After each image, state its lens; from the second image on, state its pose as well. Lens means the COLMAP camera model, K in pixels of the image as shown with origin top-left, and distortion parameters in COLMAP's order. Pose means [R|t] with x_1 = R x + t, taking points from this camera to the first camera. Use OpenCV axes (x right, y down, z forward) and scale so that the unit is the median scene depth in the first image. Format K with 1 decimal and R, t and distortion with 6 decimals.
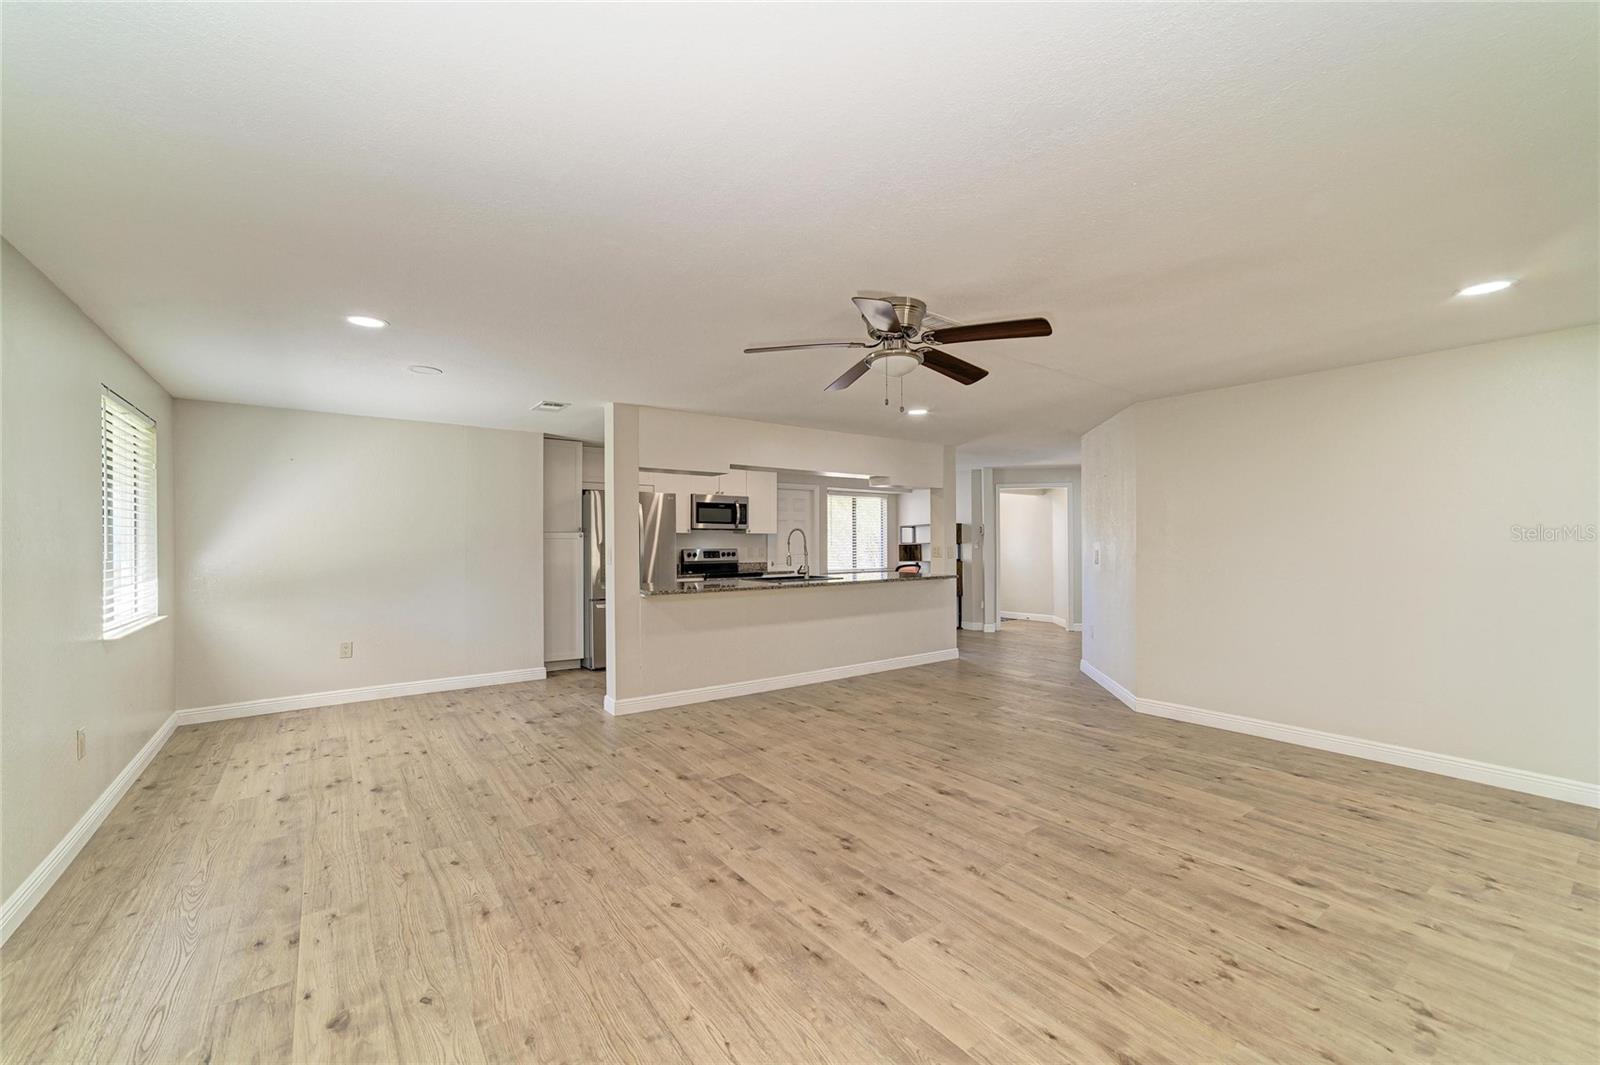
lens RADIAL K [[643.9, 0, 812.5], [0, 643.9, 517.2], [0, 0, 1]] dist [-0.011768, 0.004956]
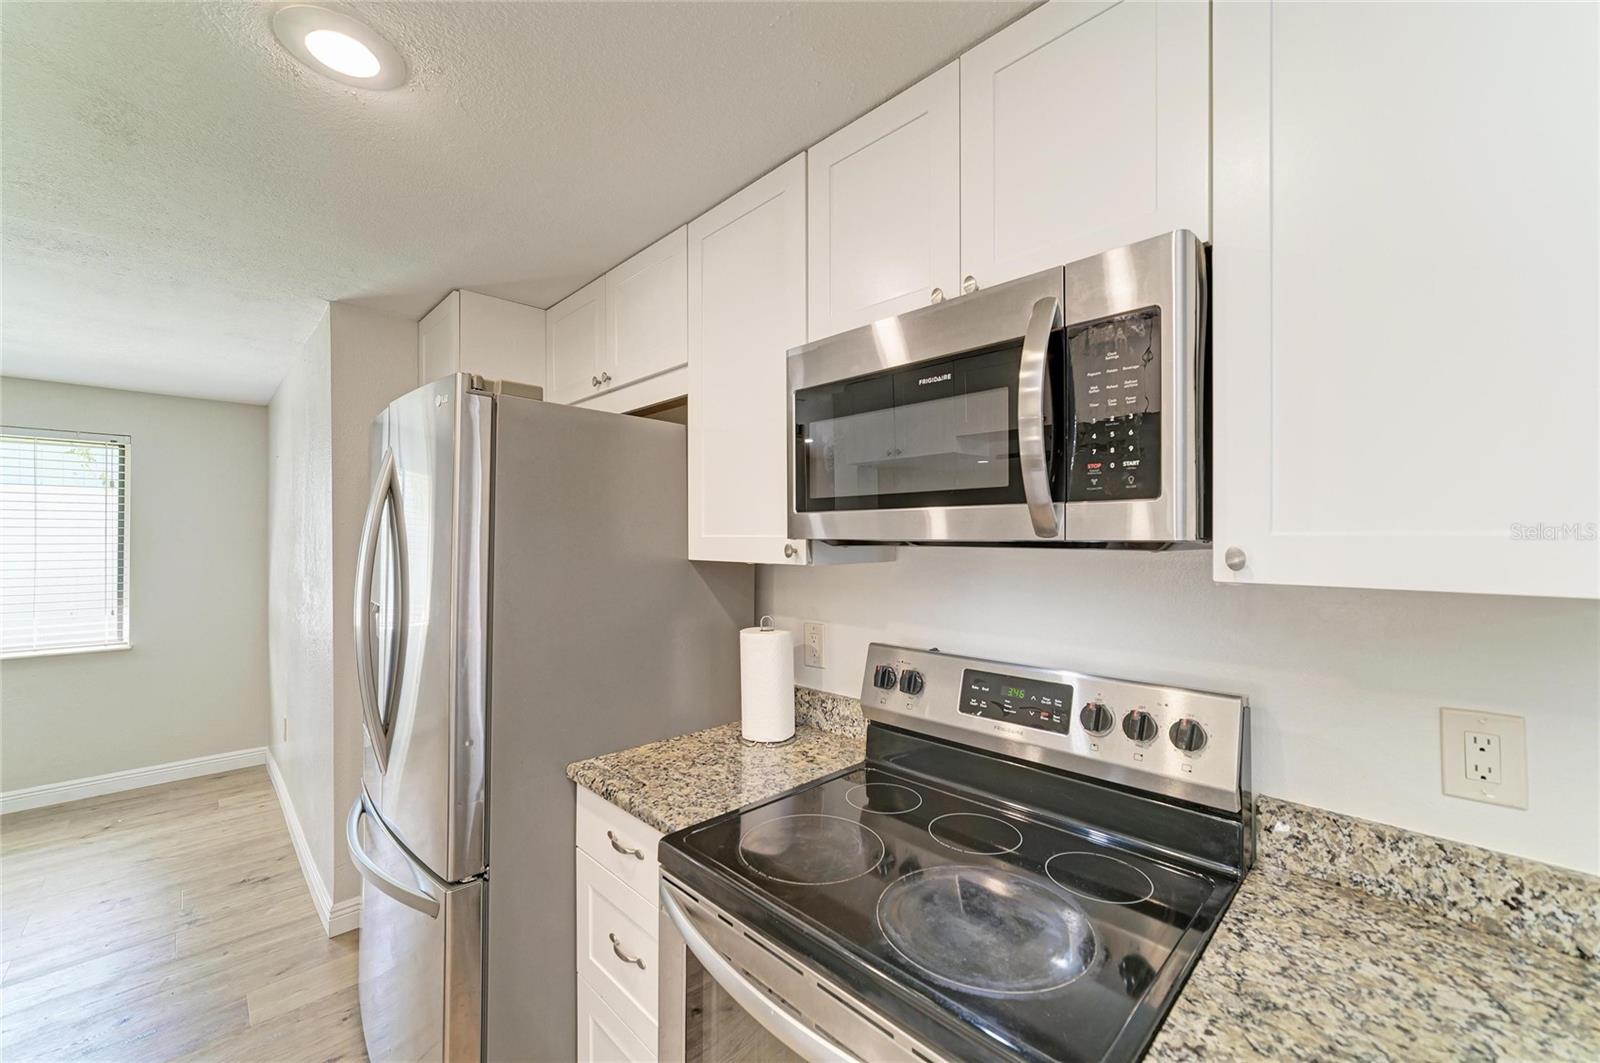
lens RADIAL K [[629.7, 0, 803.2], [0, 629.7, 543.3], [0, 0, 1]] dist [-0.012790, 0.003569]
pose [[0.123061, 0.005911, -0.992382, -0.015509], [0.036171, 0.999291, 0.010438, 0.030222], [0.991740, -0.037180, 0.122760, 1.837392]]
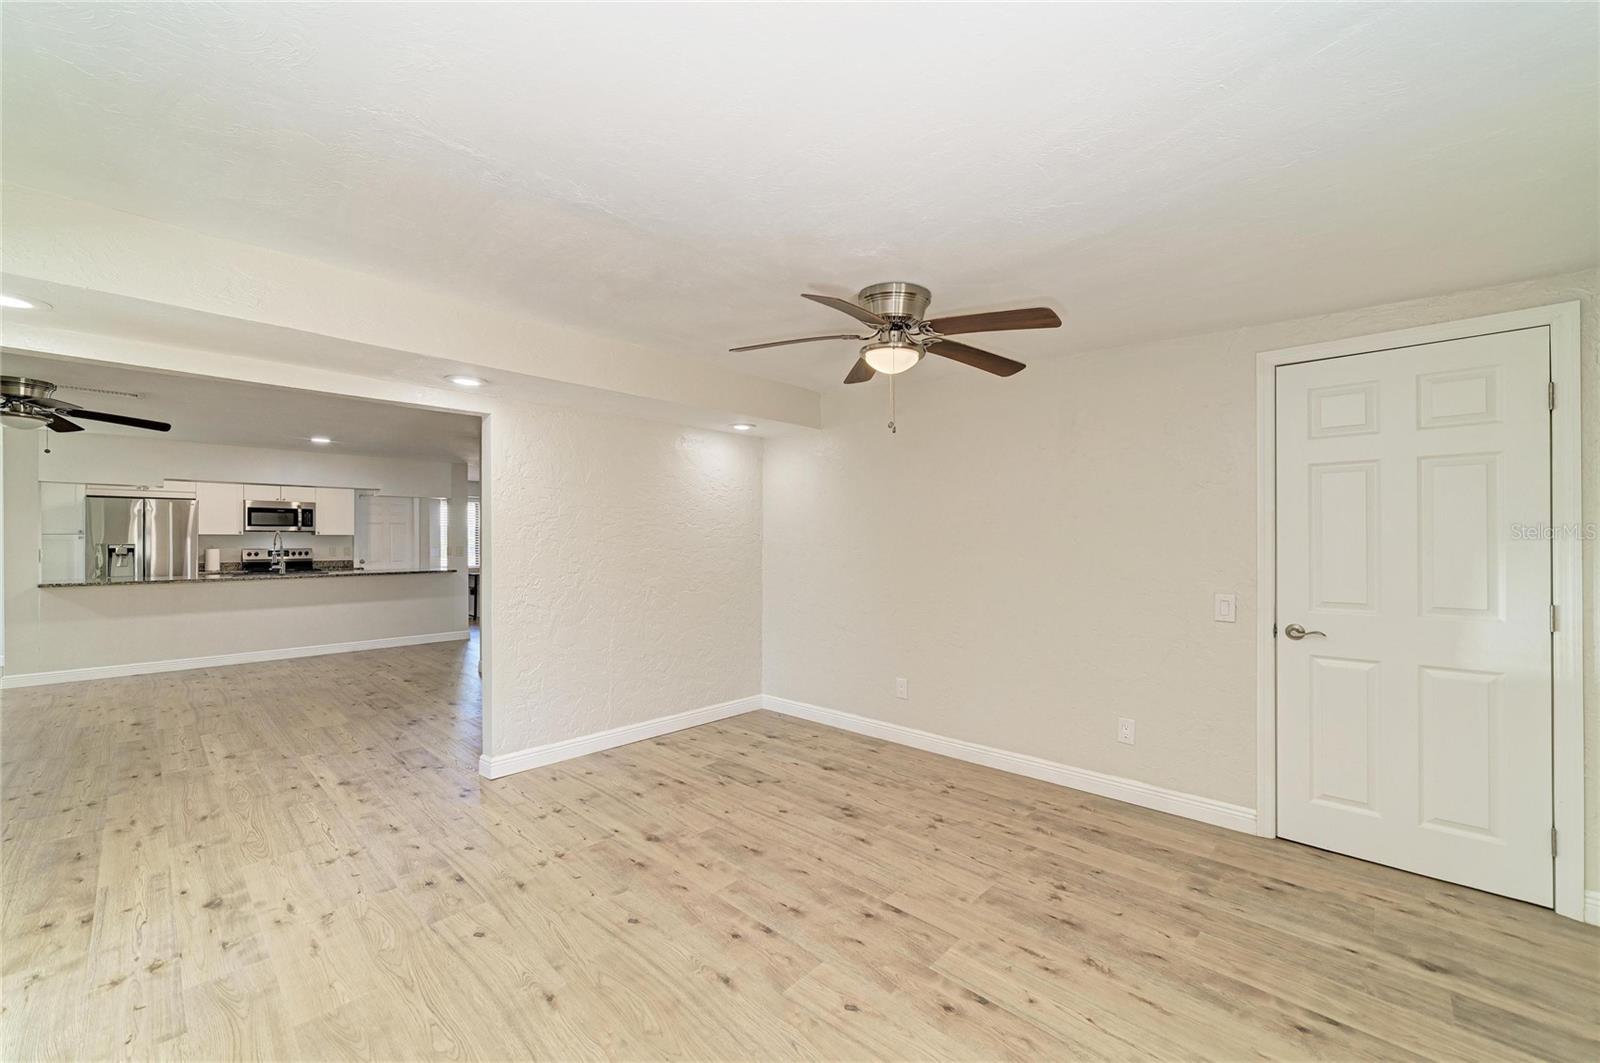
lens RADIAL K [[629.7, 0, 807.7], [0, 629.7, 538.7], [0, 0, 1]] dist [-0.012790, 0.003569]
pose [[0.985667, 0.001490, 0.168696, 1.126901], [-0.007701, 0.999316, 0.036171, -0.029220], [-0.168526, -0.036952, 0.985004, -0.457262]]
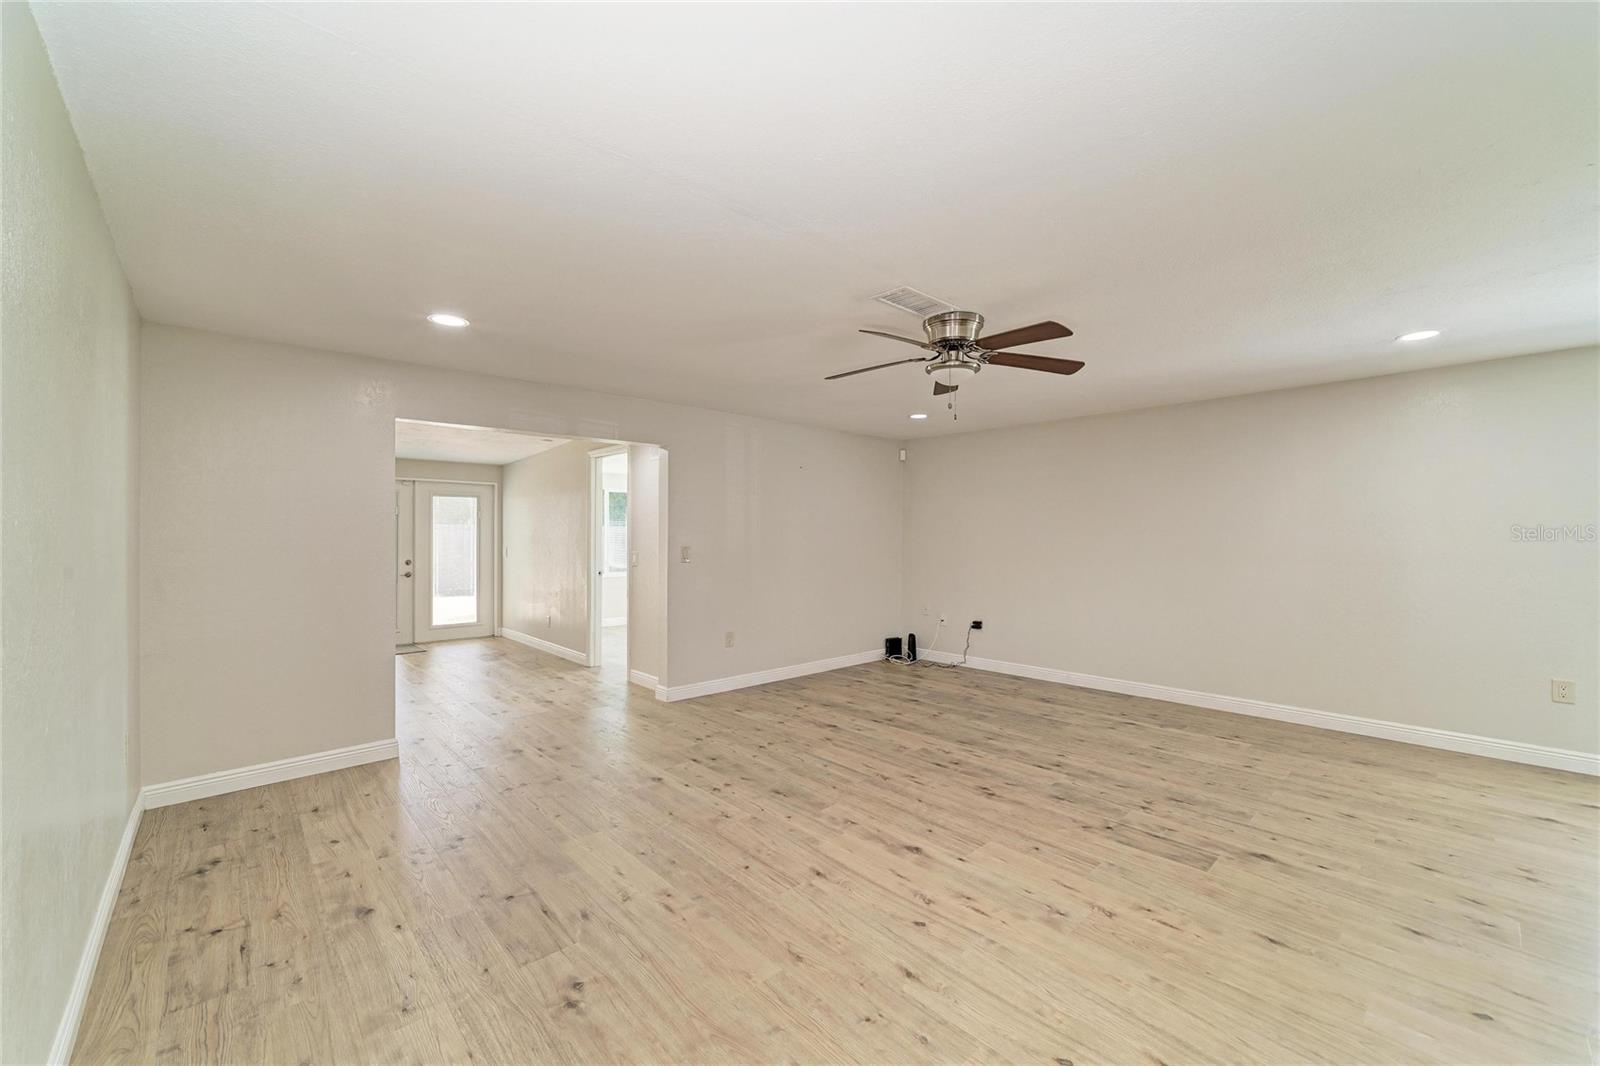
lens RADIAL K [[643.9, 0, 806.9], [0, 643.9, 535.1], [0, 0, 1]] dist [-0.011768, 0.004956]
pose [[-0.995804, 0.003898, -0.091426, 0.326289], [0.007701, 0.999118, -0.041278, 0.052475], [0.091184, -0.041809, -0.994956, 1.435914]]
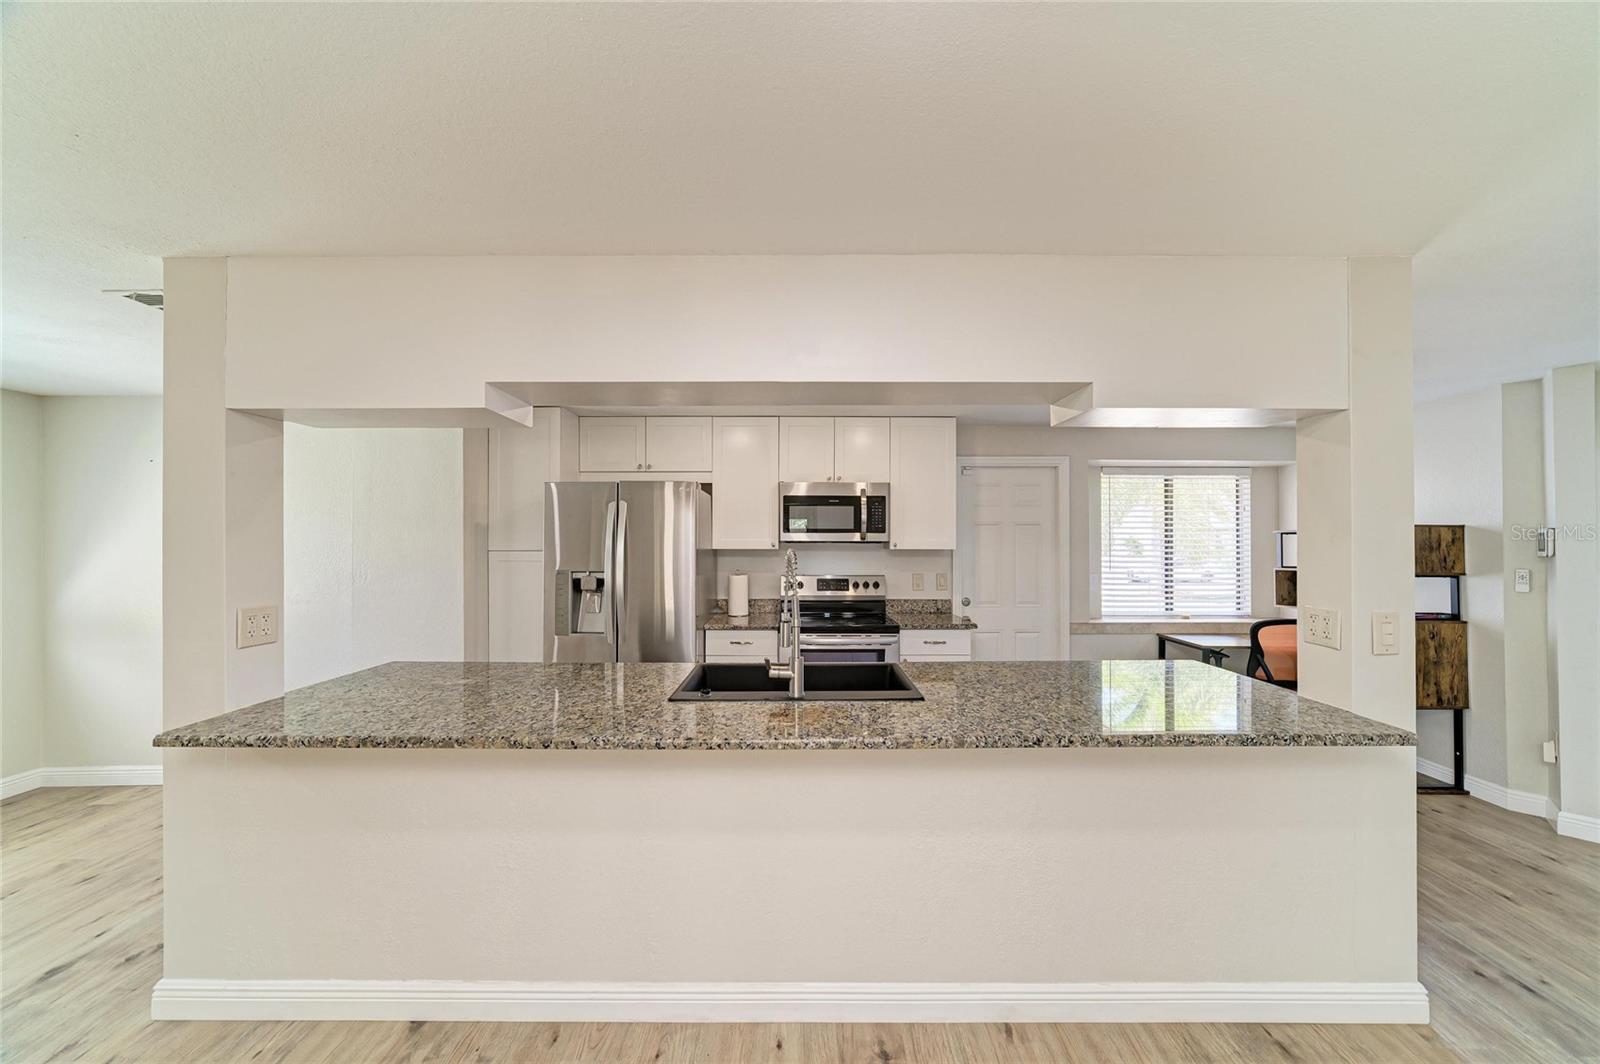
lens RADIAL K [[578.2, 0, 804.6], [0, 578.2, 537.7], [0, 0, 1]] dist [-0.018615, 0.004820]
pose [[0.797877, -0.000304, -0.602820, 0.275224], [0.020126, 0.999456, 0.026134, 0.001332], [0.602484, -0.032984, 0.797449, 1.119707]]
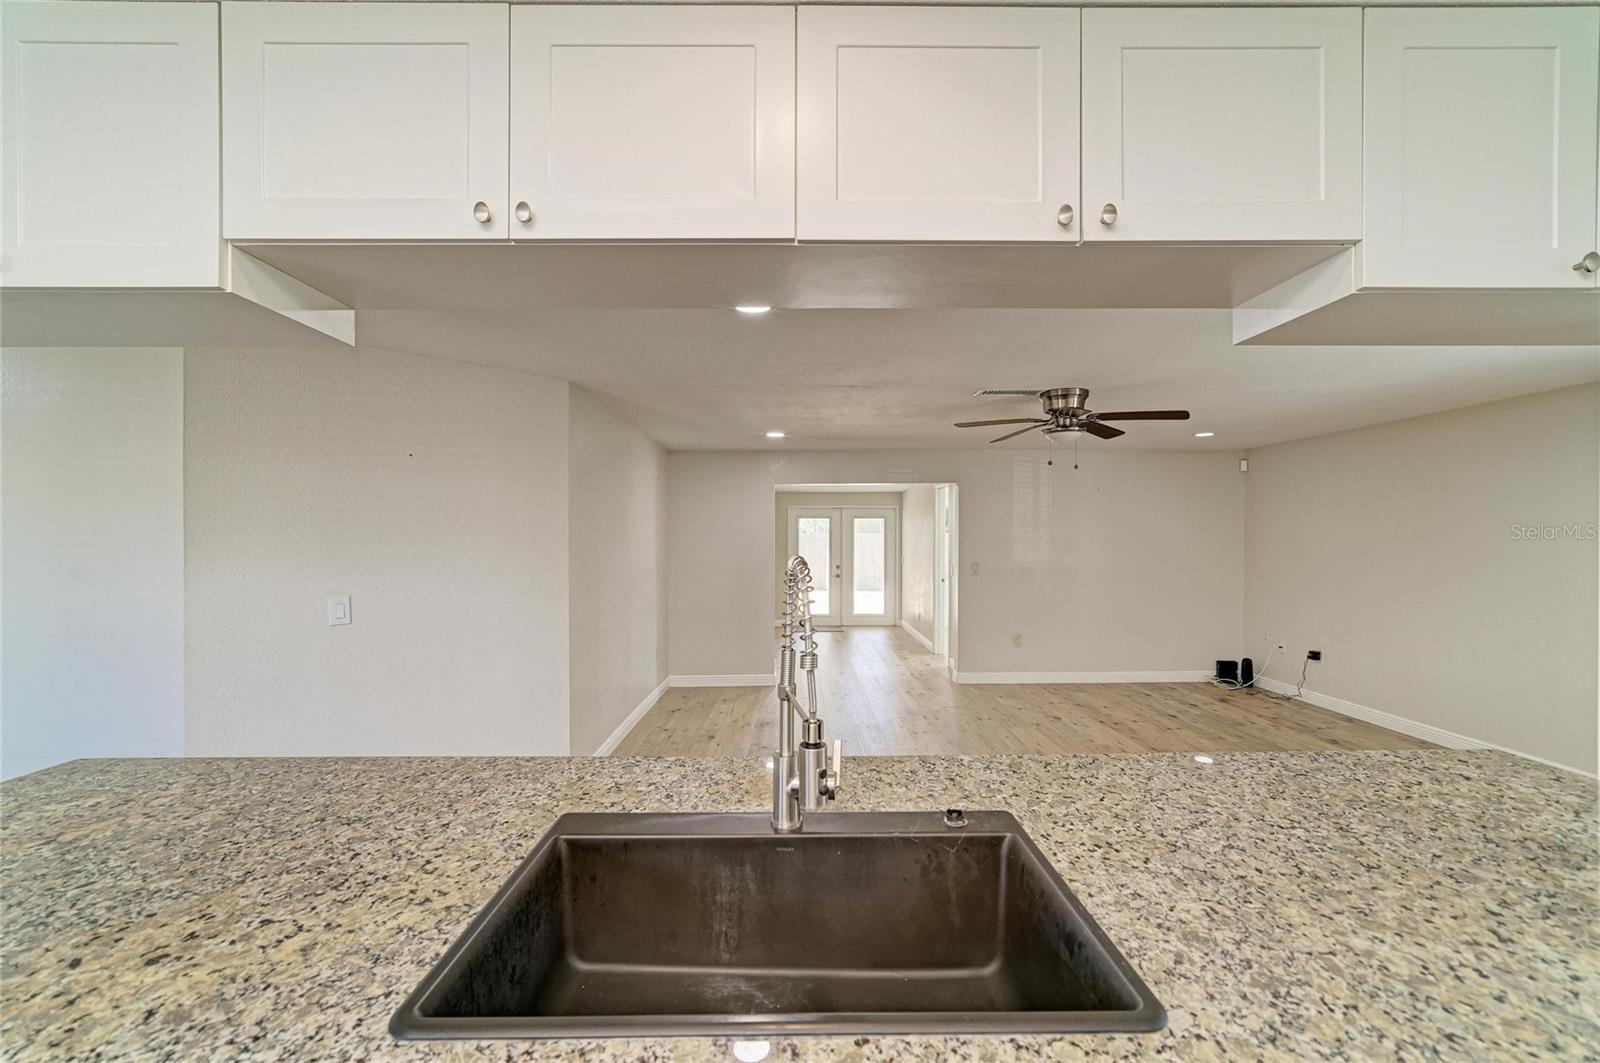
lens RADIAL K [[669.8, 0, 804.1], [0, 669.8, 539.7], [0, 0, 1]] dist [-0.010107, 0.004808]
pose [[-0.801480, 0.006039, 0.597991, -0.200624], [-0.016977, 0.999316, -0.032845, 0.026148], [-0.597781, -0.036477, -0.800830, 1.727692]]
